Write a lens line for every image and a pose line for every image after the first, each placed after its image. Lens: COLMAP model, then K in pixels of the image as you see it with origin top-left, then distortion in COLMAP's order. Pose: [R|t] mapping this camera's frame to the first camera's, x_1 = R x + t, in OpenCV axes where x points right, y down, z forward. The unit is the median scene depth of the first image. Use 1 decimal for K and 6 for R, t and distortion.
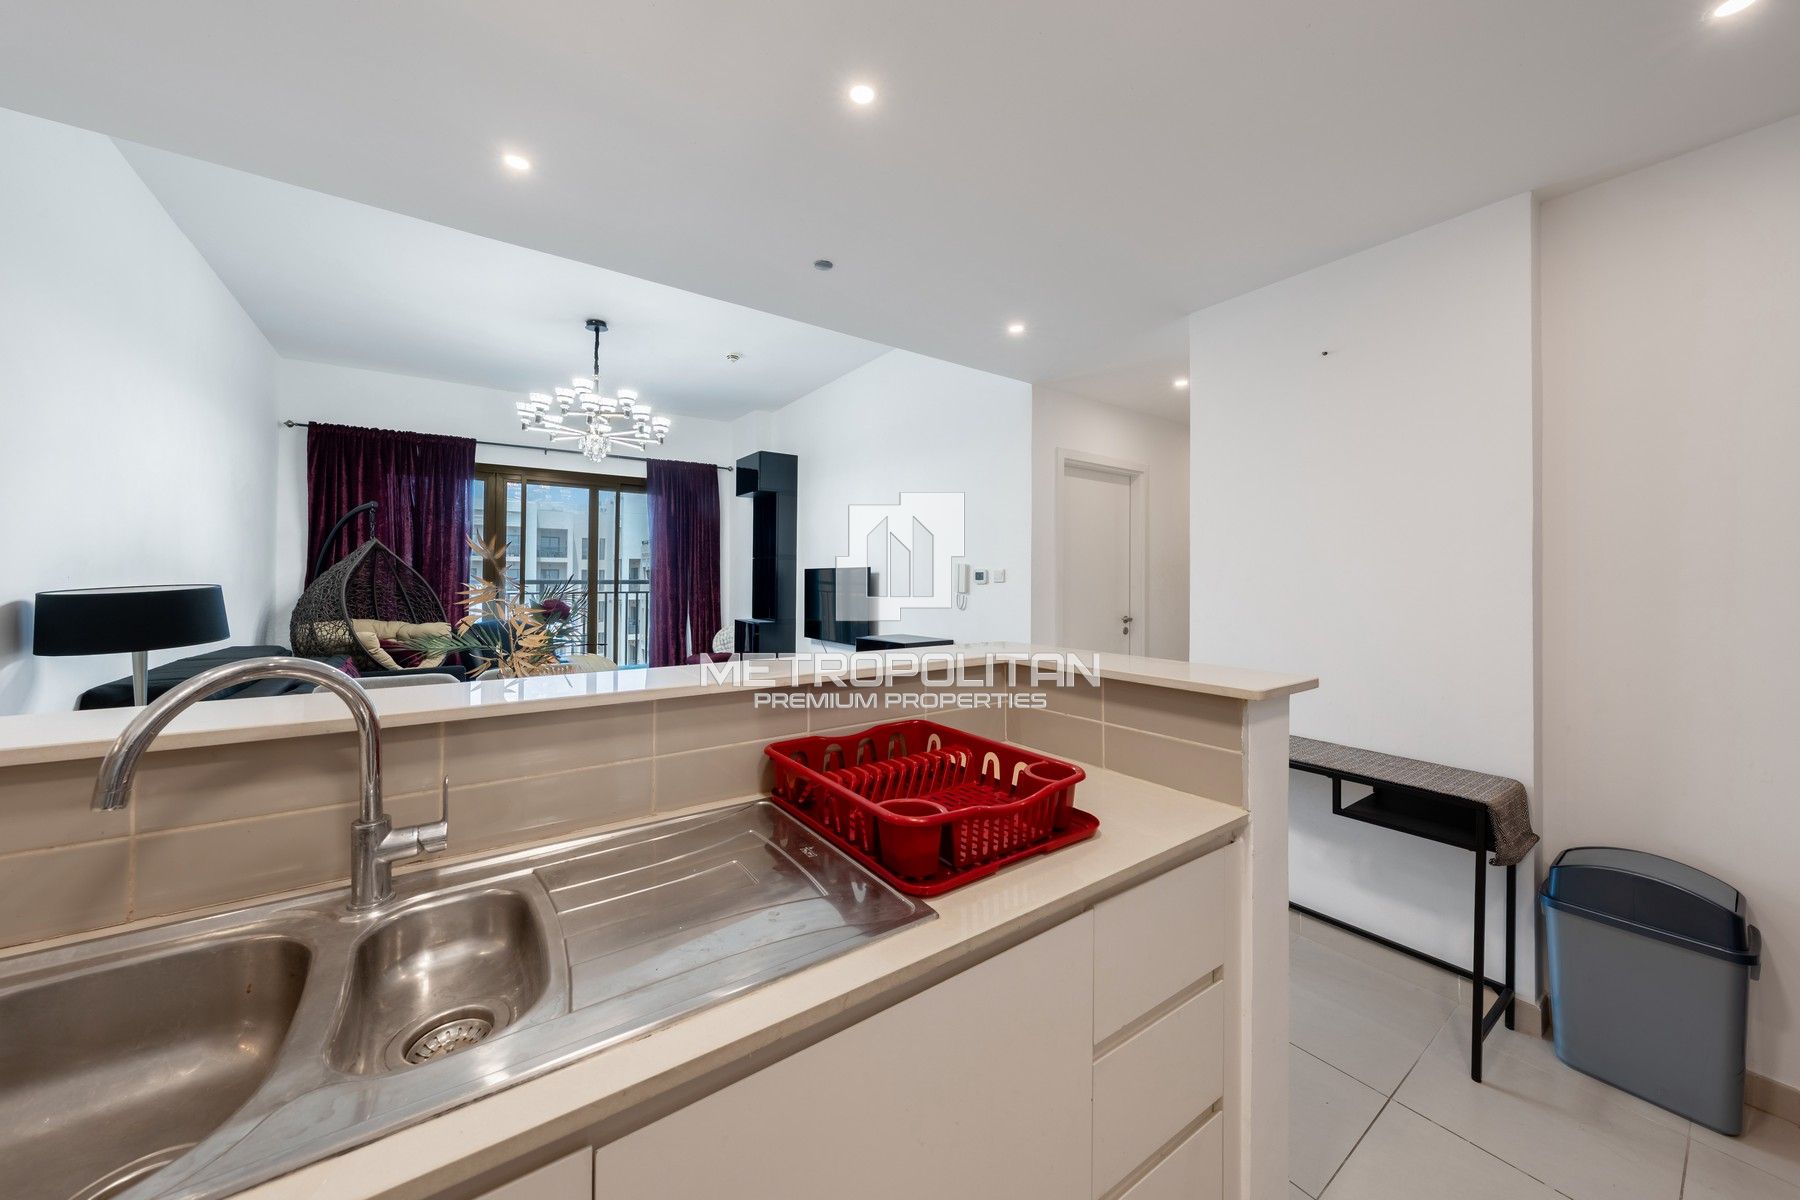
lens RADIAL K [[608.3, 0, 888.6], [0, 608.3, 601.0], [0, 0, 1]] dist [-0.000356, -0.000085]
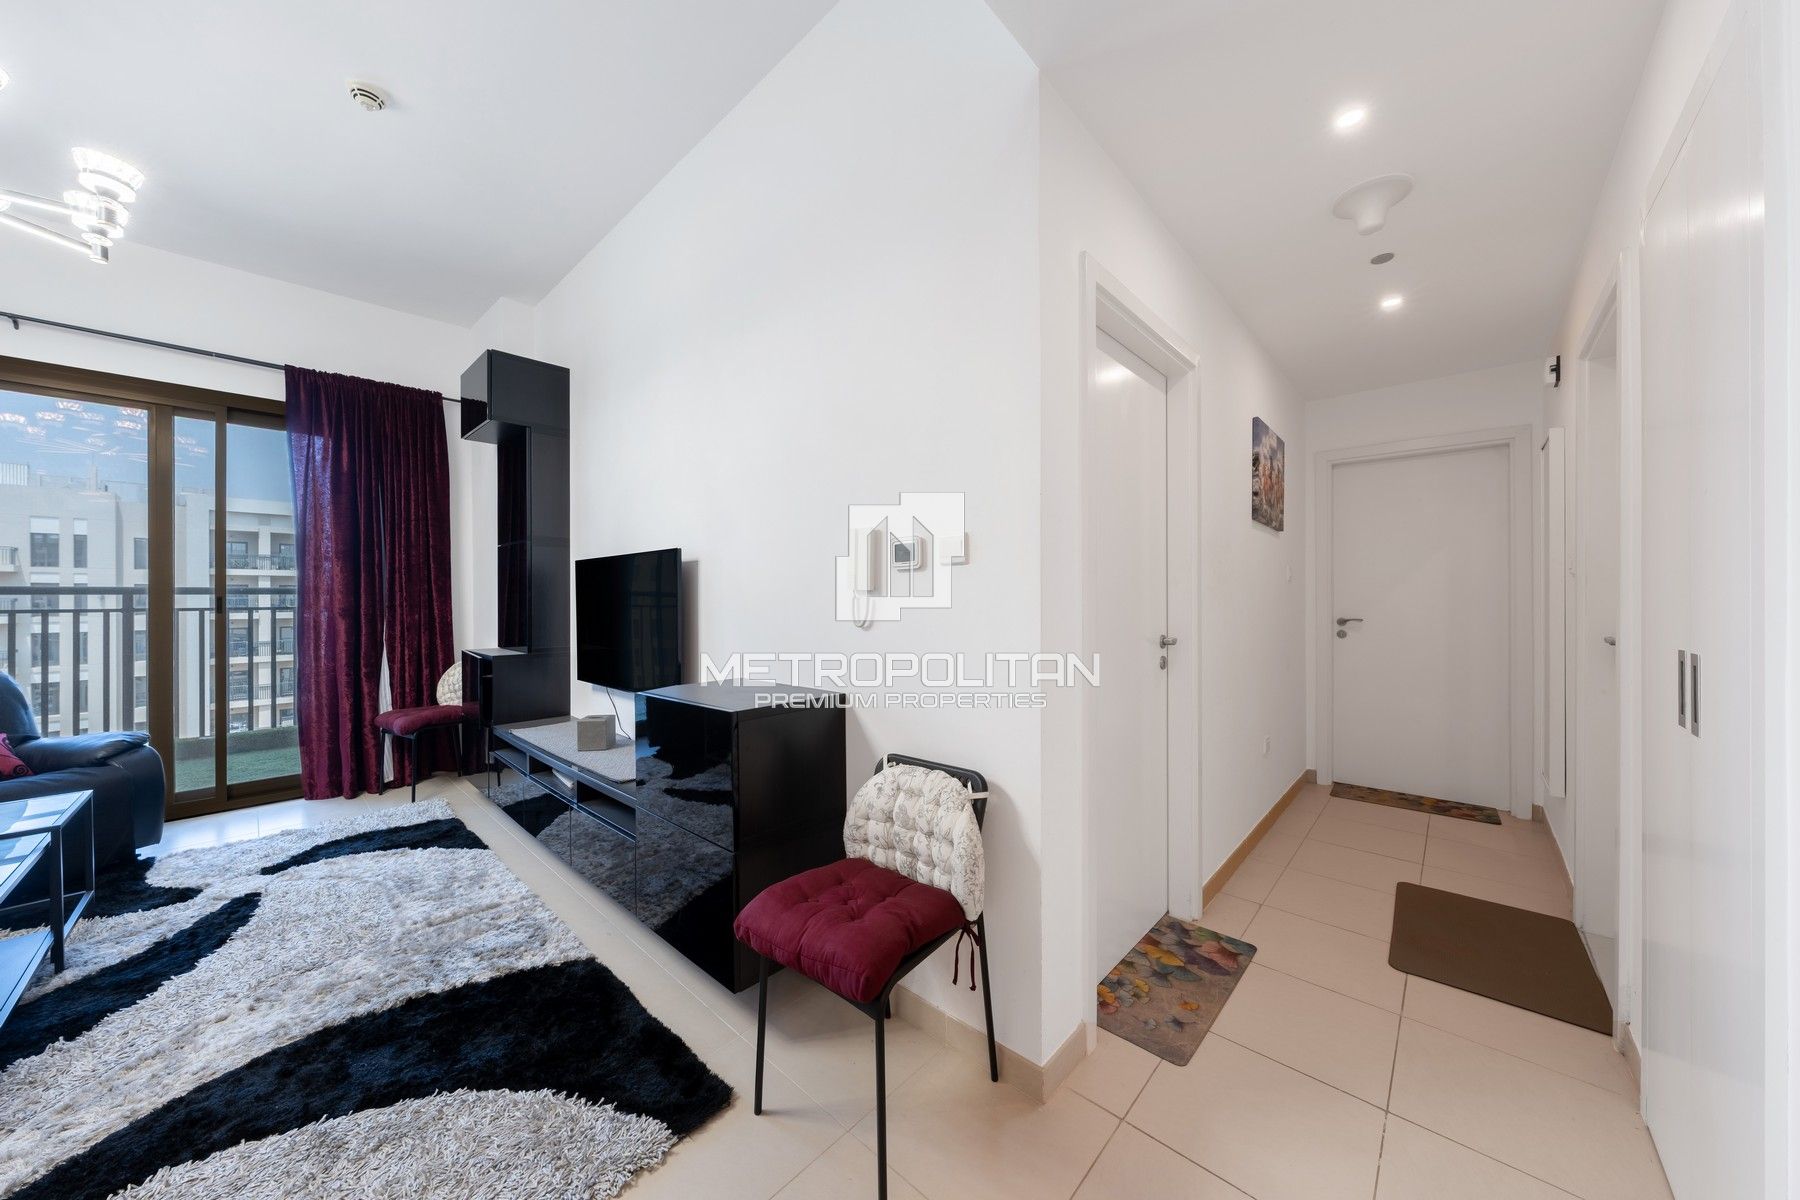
lens RADIAL K [[608.3, 0, 888.6], [0, 608.3, 601.0], [0, 0, 1]] dist [-0.000356, -0.000085]
pose [[0.980183, -0.008653, 0.197906, 0.031646], [0.014263, 0.999535, -0.026937, 0.003696], [-0.197581, 0.029226, 0.979851, 0.356097]]
